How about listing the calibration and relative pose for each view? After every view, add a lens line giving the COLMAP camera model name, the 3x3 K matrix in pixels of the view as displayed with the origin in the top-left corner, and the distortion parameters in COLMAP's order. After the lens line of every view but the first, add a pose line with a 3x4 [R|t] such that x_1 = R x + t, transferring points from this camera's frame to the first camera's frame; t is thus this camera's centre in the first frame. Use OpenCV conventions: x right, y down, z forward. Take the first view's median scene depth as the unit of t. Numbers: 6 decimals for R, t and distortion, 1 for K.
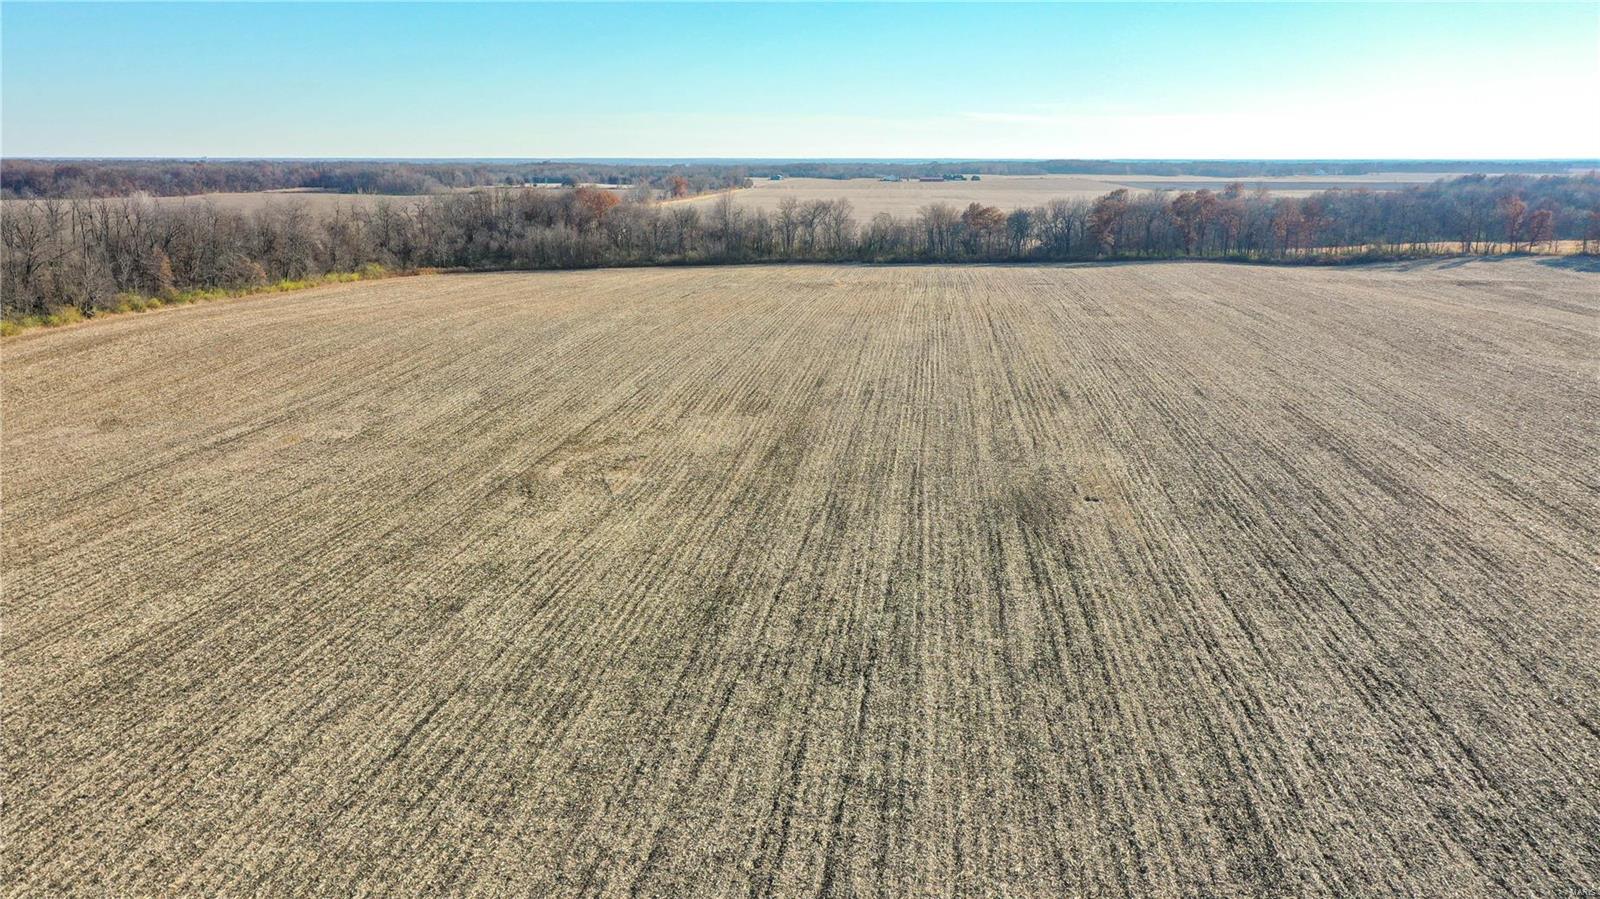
lens RADIAL K [[1289.2, 0, 800.0], [0, 1289.2, 449.5], [0, 0, 1]] dist [-0.002163, -0.002339]
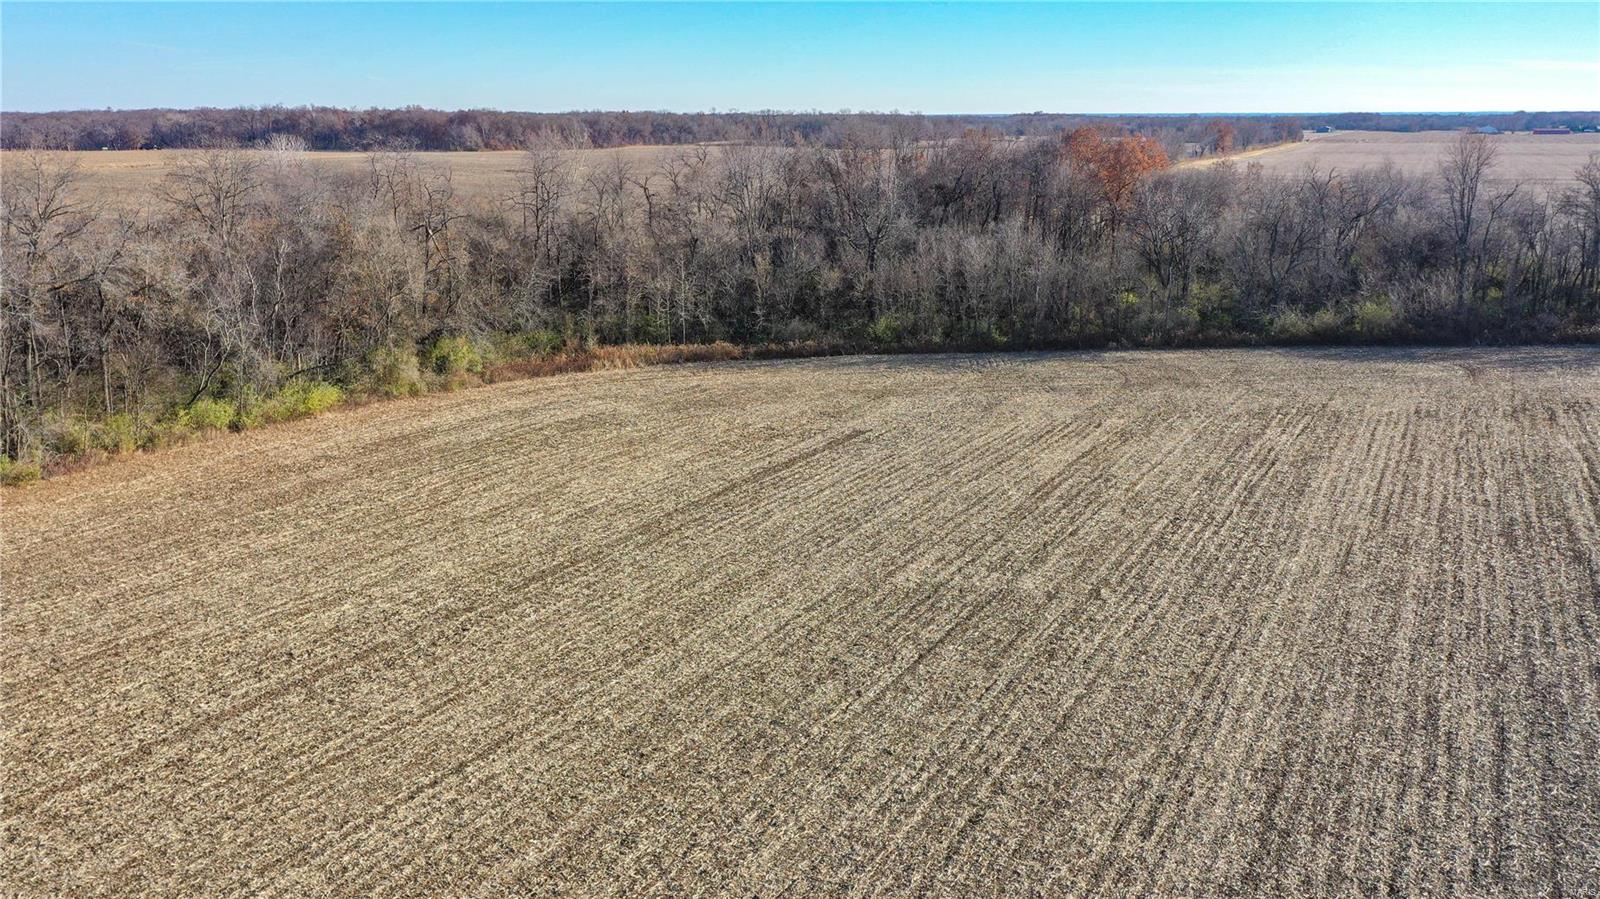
lens RADIAL K [[1266.3, 0, 800.0], [0, 1266.3, 449.5], [0, 0, 1]] dist [0.010807, 0.004900]
pose [[0.932299, 0.088530, -0.350688, -0.106167], [-0.075859, 0.995877, 0.049738, -0.119828], [0.353645, -0.019768, 0.935171, 0.617366]]
